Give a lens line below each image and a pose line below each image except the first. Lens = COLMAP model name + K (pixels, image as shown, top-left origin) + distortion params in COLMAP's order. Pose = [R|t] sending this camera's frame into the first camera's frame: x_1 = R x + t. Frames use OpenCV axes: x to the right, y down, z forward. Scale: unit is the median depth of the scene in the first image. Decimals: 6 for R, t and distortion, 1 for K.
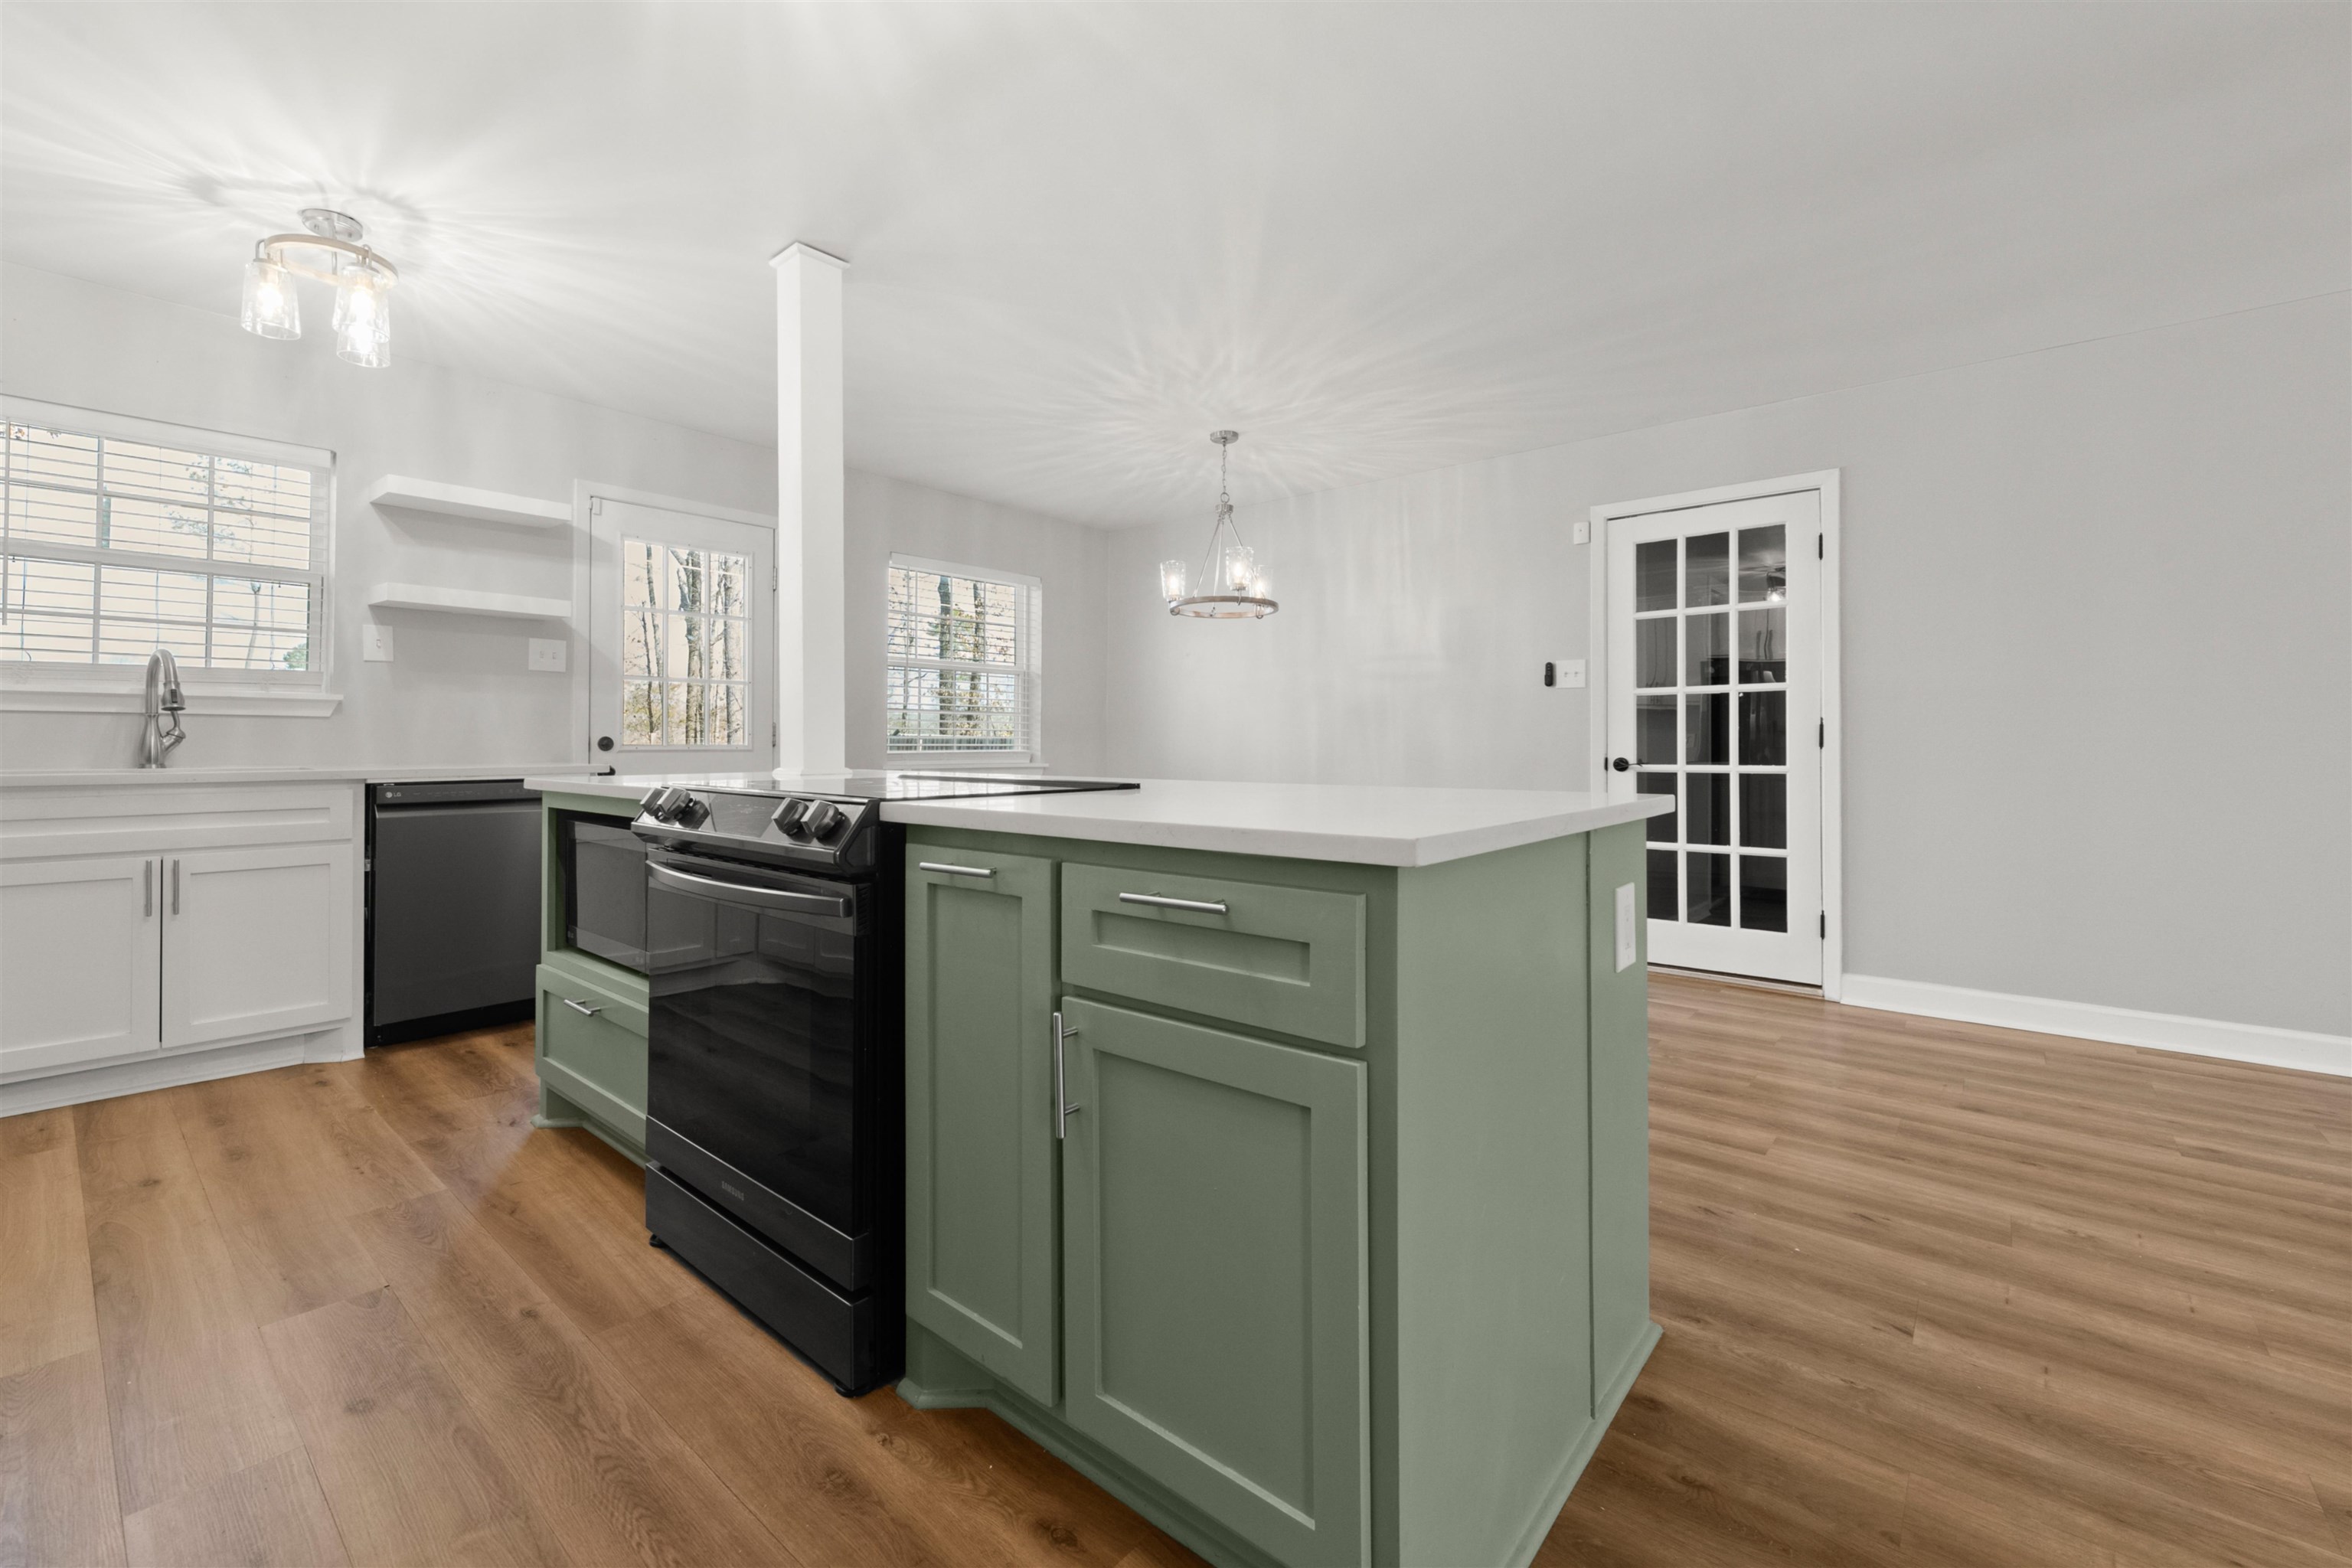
lens RADIAL K [[965.7, 0, 1170.0], [0, 965.7, 743.1], [0, 0, 1]] dist [0.002674, -0.000531]
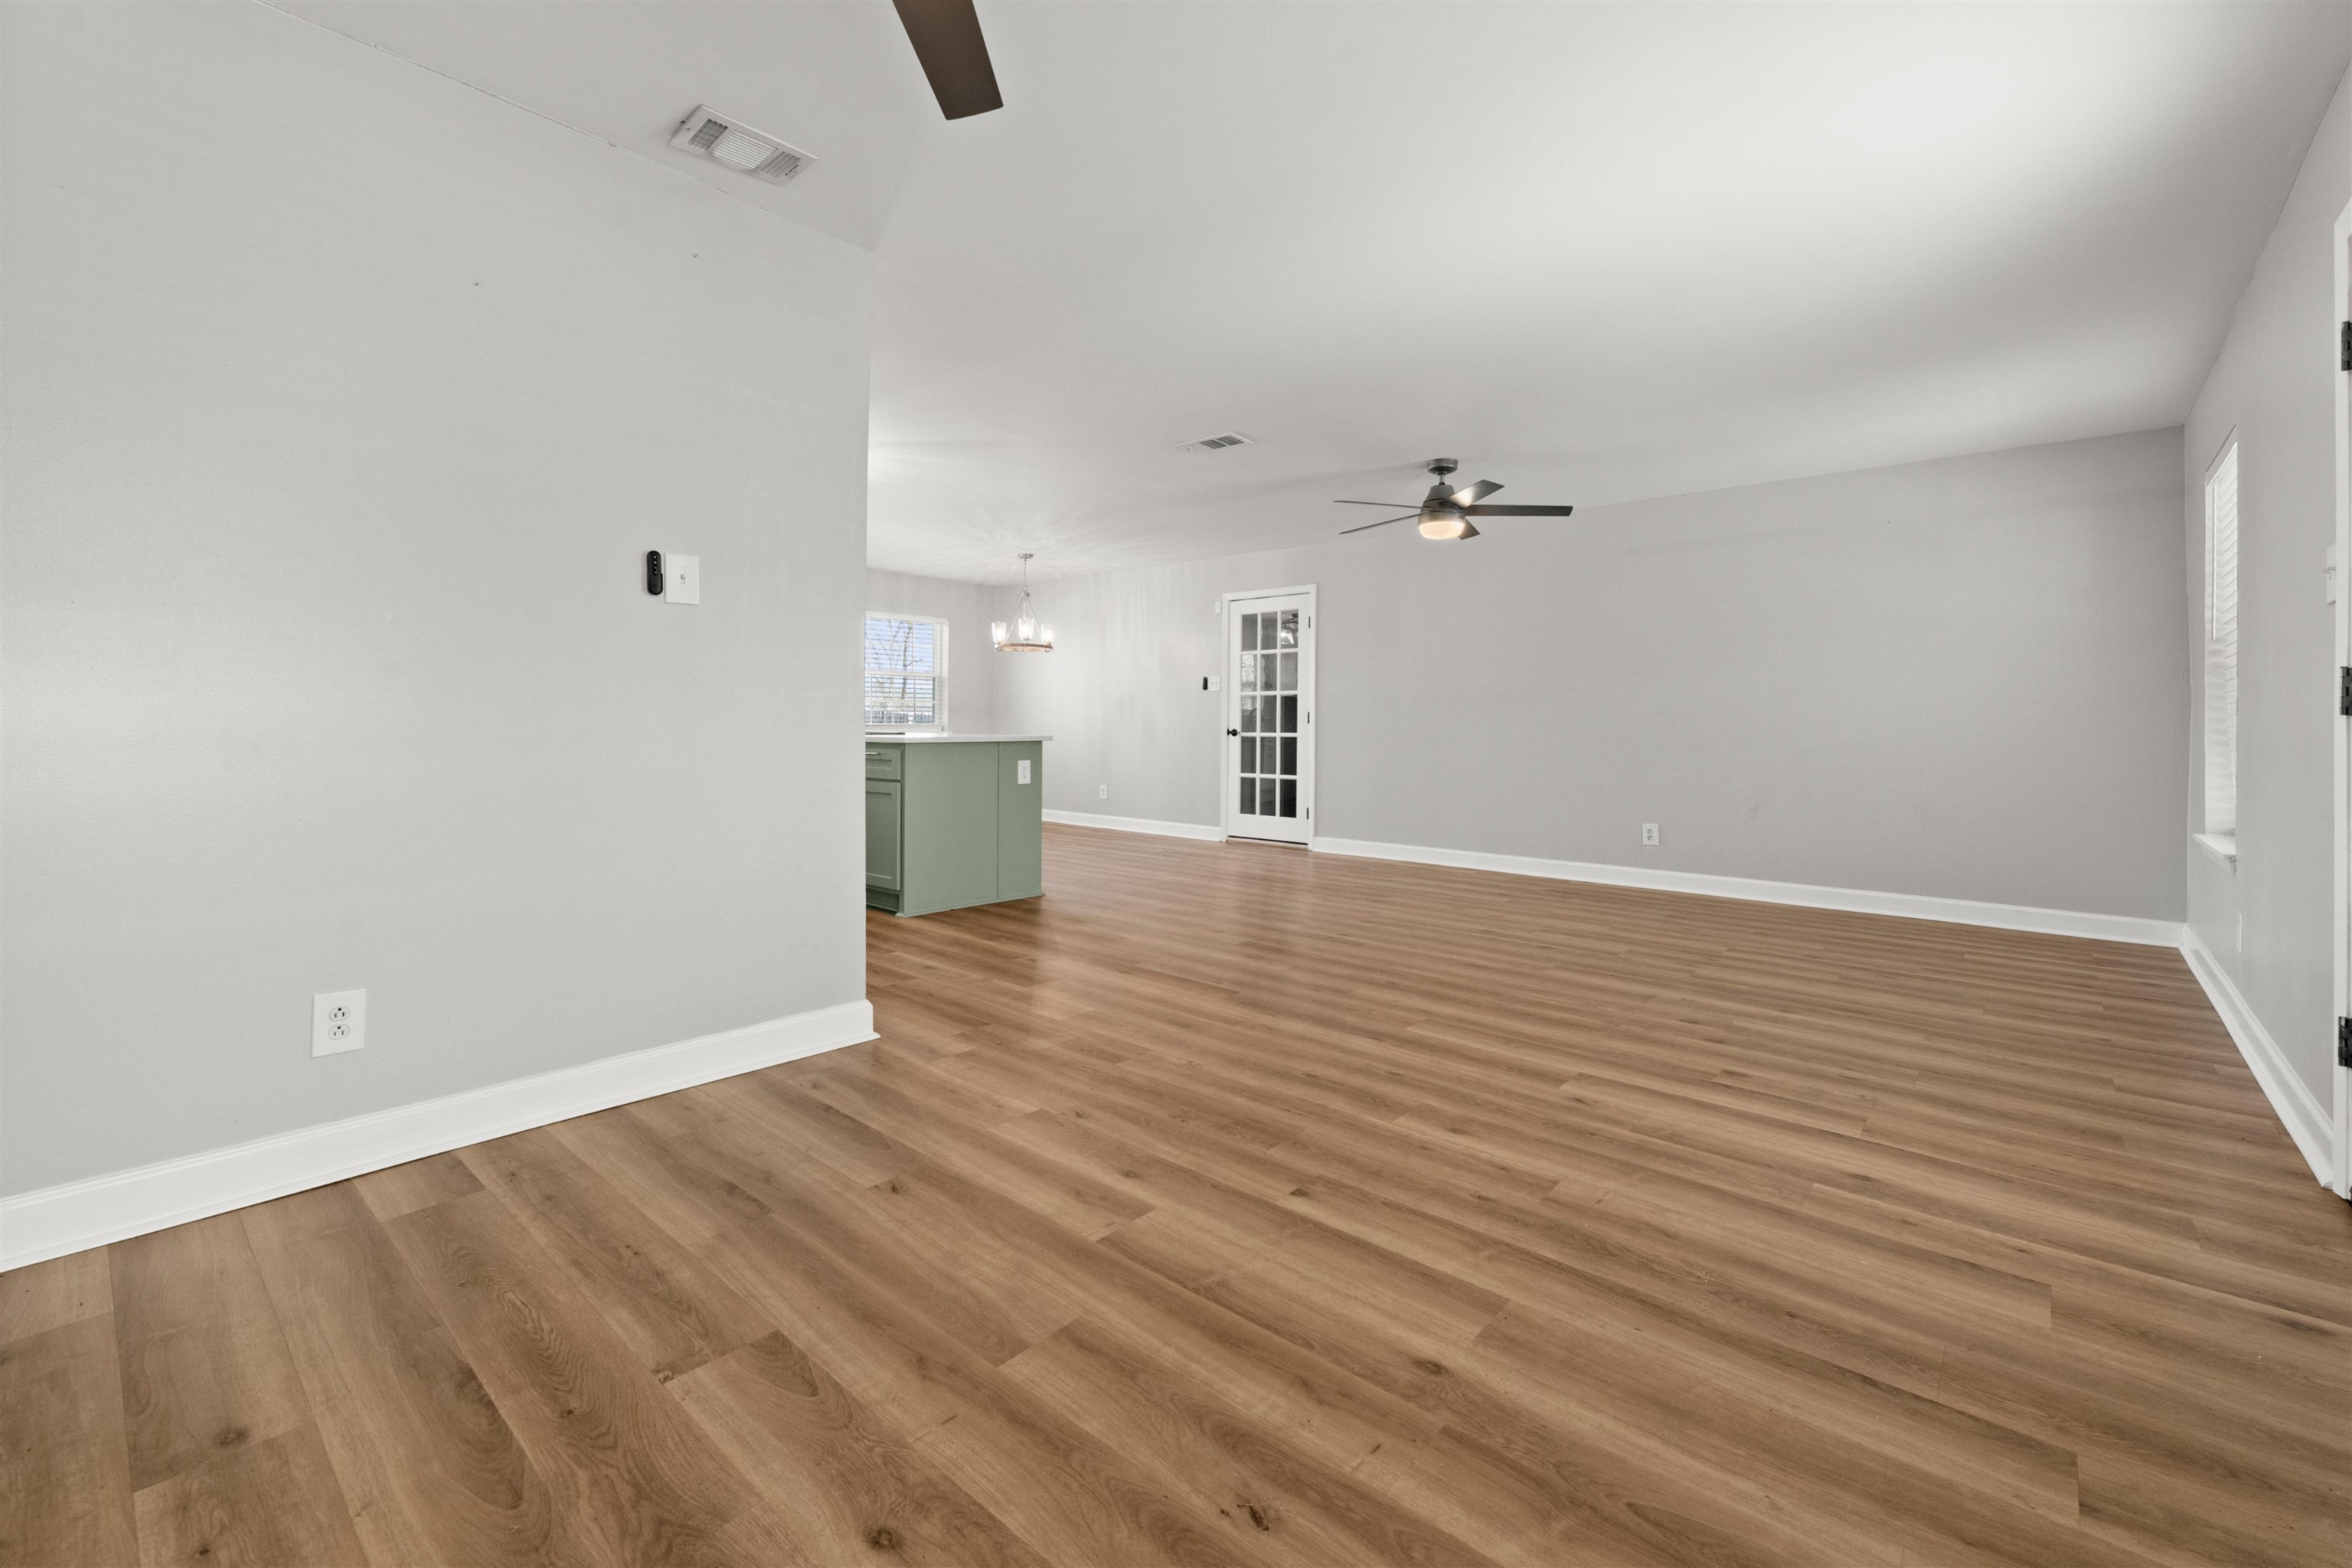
lens RADIAL K [[967.8, 0, 1176.7], [0, 967.8, 719.9], [0, 0, 1]] dist [0.012298, 0.000018]
pose [[0.999894, 0.006578, -0.012950, 0.434372], [-0.006609, 0.999975, -0.002343, 0.003296], [0.012935, 0.002428, 0.999913, -1.009179]]
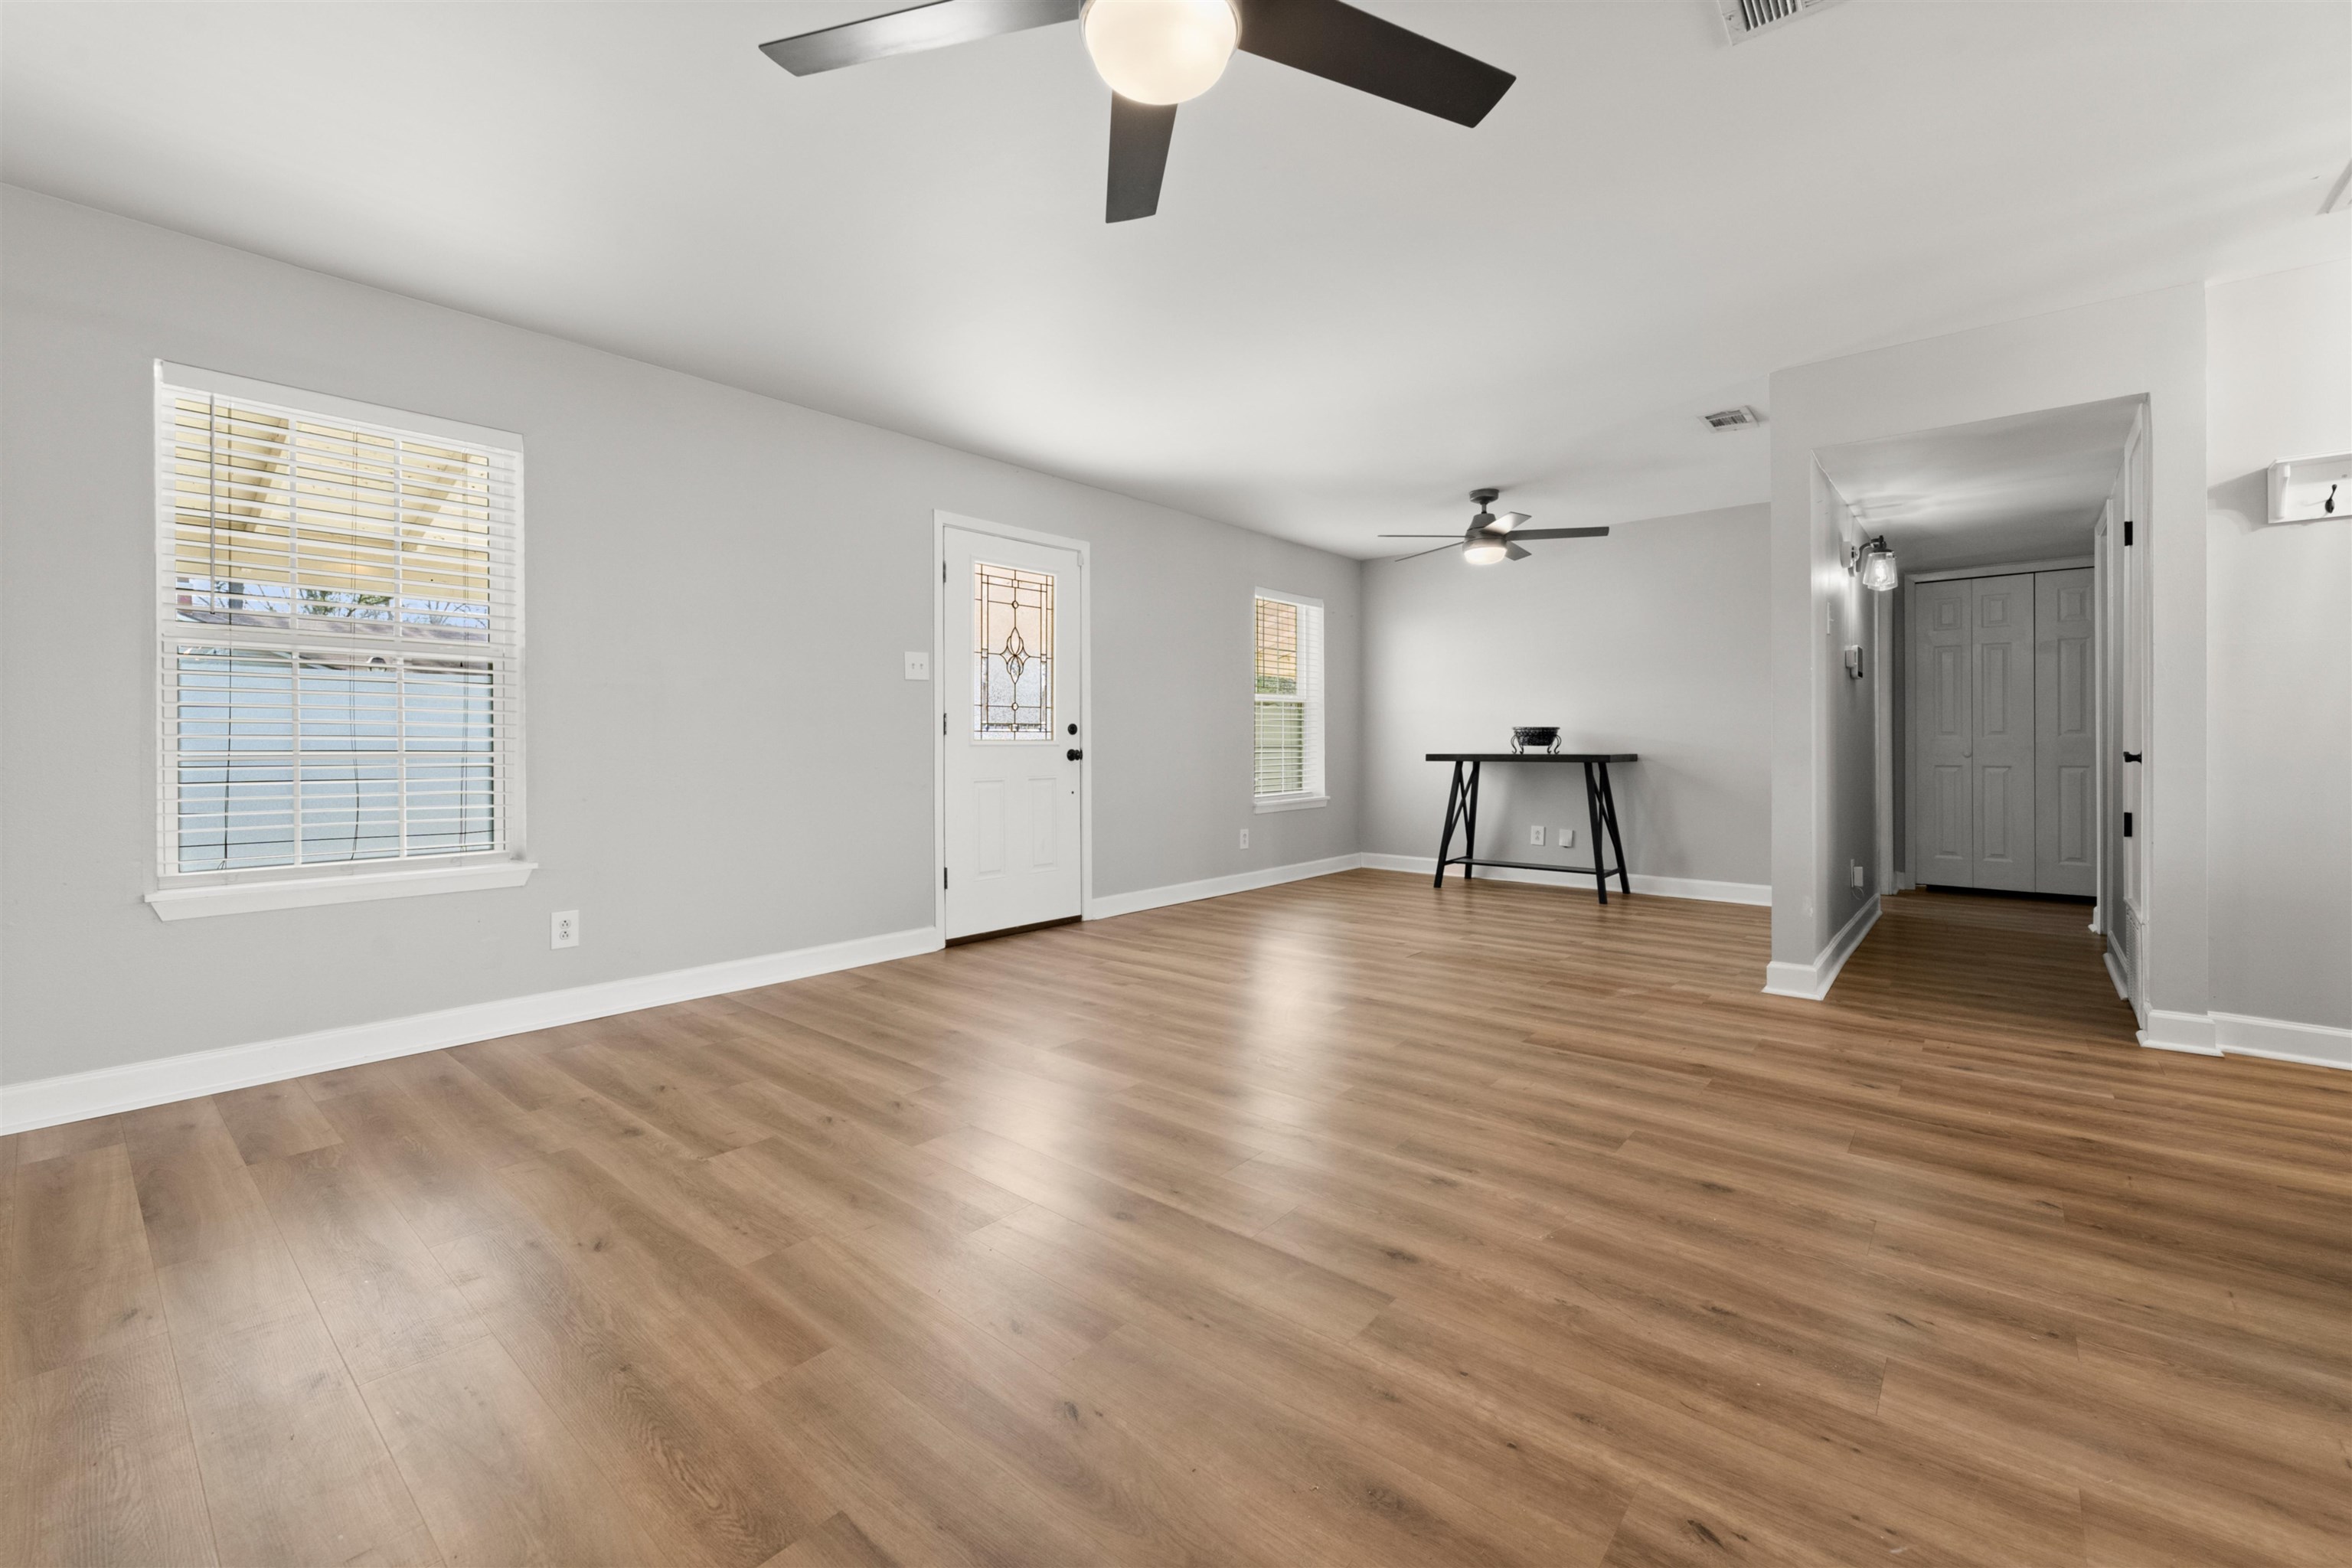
lens RADIAL K [[965.7, 0, 1170.0], [0, 965.7, 743.1], [0, 0, 1]] dist [0.002674, -0.000531]
pose [[-0.999995, -0.001665, 0.002527, 0.784940], [-0.001671, 0.999995, -0.002624, 0.007874], [-0.002522, -0.002629, -0.999993, 0.750851]]
